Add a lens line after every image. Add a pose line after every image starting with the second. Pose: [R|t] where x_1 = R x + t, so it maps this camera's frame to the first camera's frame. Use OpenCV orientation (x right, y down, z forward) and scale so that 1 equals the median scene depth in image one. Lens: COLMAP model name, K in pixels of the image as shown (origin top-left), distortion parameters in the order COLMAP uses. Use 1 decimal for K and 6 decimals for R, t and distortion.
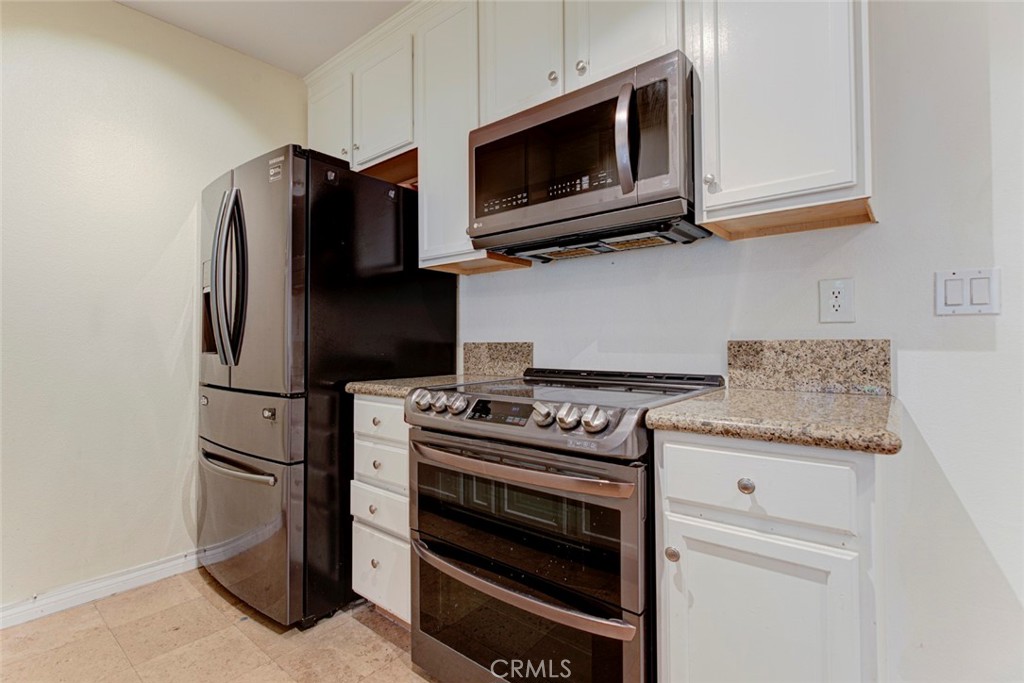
lens RADIAL K [[487.2, 0, 466.6], [0, 487.2, 341.7], [0, 0, 1]] dist [0.013631, -0.000121]
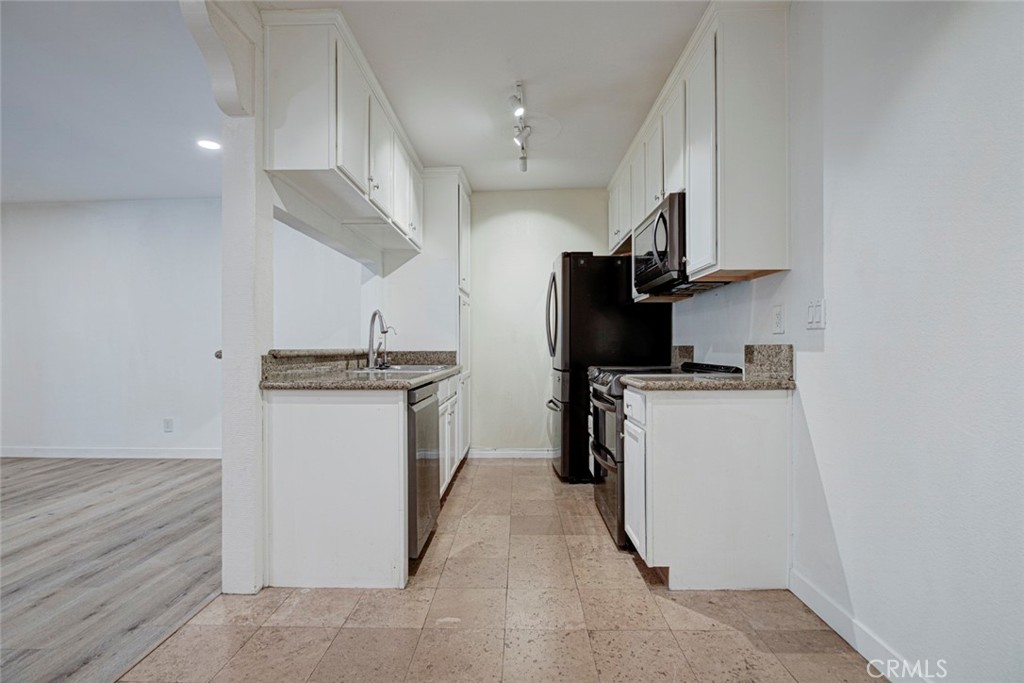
lens RADIAL K [[479.9, 0, 511.0], [0, 479.9, 347.4], [0, 0, 1]] dist [-0.000931, -0.000171]
pose [[0.669390, 0.003905, -0.742901, 1.321929], [0.001824, 0.999975, 0.006900, -0.007584], [0.742909, -0.005973, 0.669366, -0.680993]]
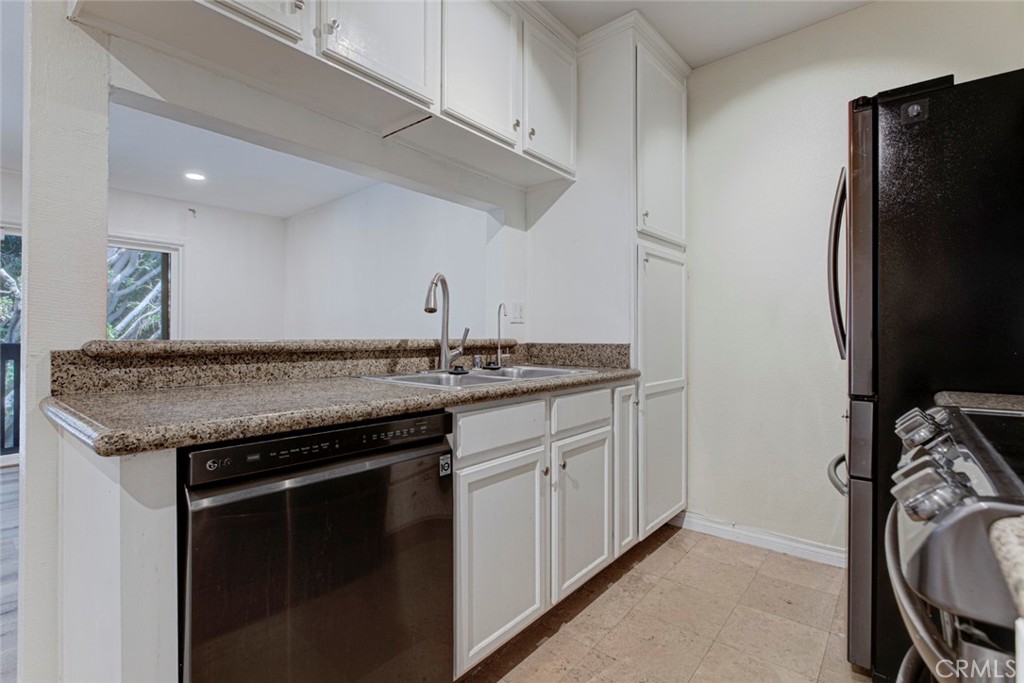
lens RADIAL K [[483.2, 0, 506.0], [0, 483.2, 336.6], [0, 0, 1]] dist [-0.000591, 0.000120]
pose [[0.057565, 0.004907, -0.998330, 0.582633], [0.003522, 0.999981, 0.005118, -0.001306], [0.998336, -0.003811, 0.057546, 0.457251]]
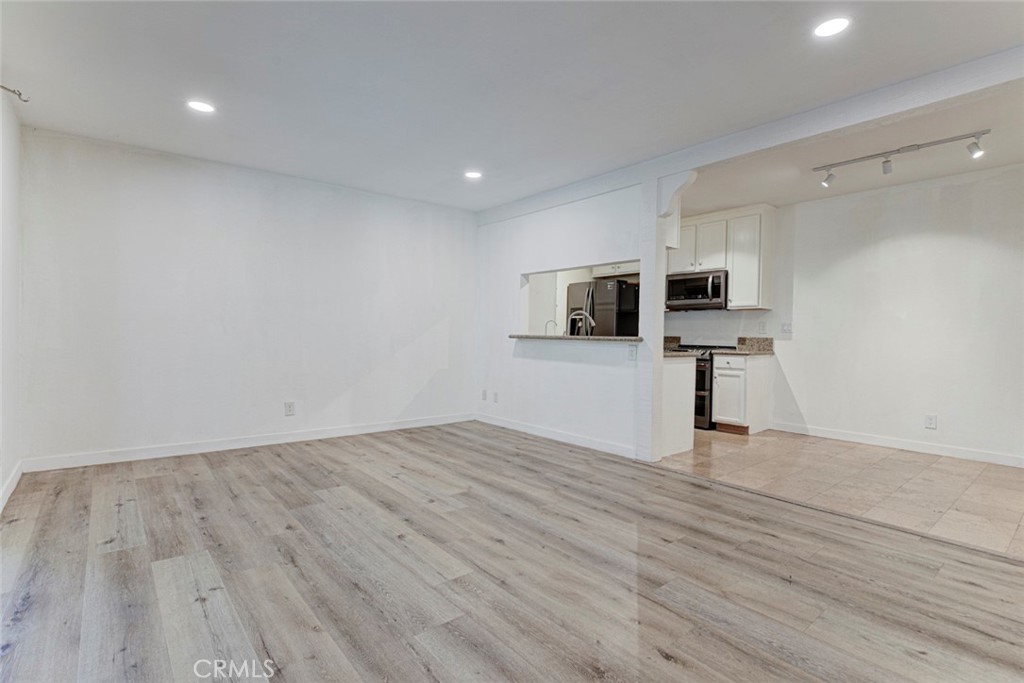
lens RADIAL K [[489.9, 0, 512.0], [0, 489.9, 341.5], [0, 0, 1]] dist [-0.003260, -0.000112]
pose [[0.992760, 0.024330, -0.117622, -0.844661], [-0.022343, 0.999585, 0.018180, 0.001276], [0.118016, -0.015420, 0.992892, -3.311943]]
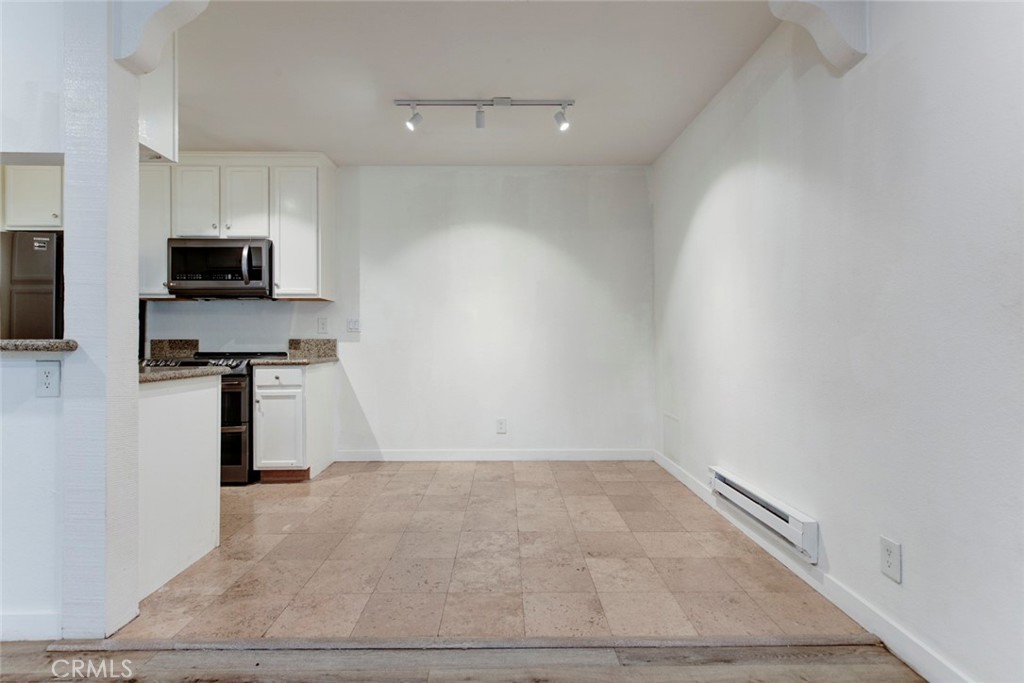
lens RADIAL K [[475.6, 0, 512.0], [0, 475.6, 341.5], [0, 0, 1]] dist [-0.004349, -0.000231]
pose [[0.714877, 0.004931, 0.699233, -0.459522], [-0.004893, 0.999986, -0.002050, 0.011787], [-0.699233, -0.001956, 0.714891, -1.907006]]
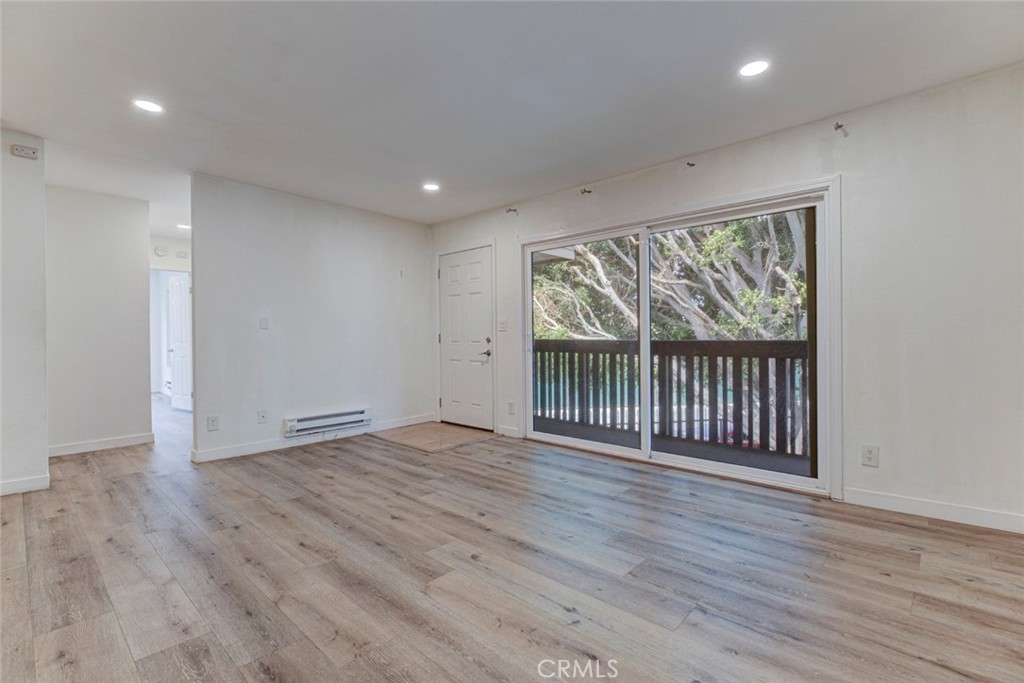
lens RADIAL K [[466.3, 0, 506.0], [0, 466.3, 335.4], [0, 0, 1]] dist [-0.002109, 0.000088]
pose [[-0.999893, 0.014501, 0.002049, -1.573676], [0.014487, 0.999873, -0.006675, 0.017802], [-0.002145, -0.006644, -0.999976, 0.457791]]
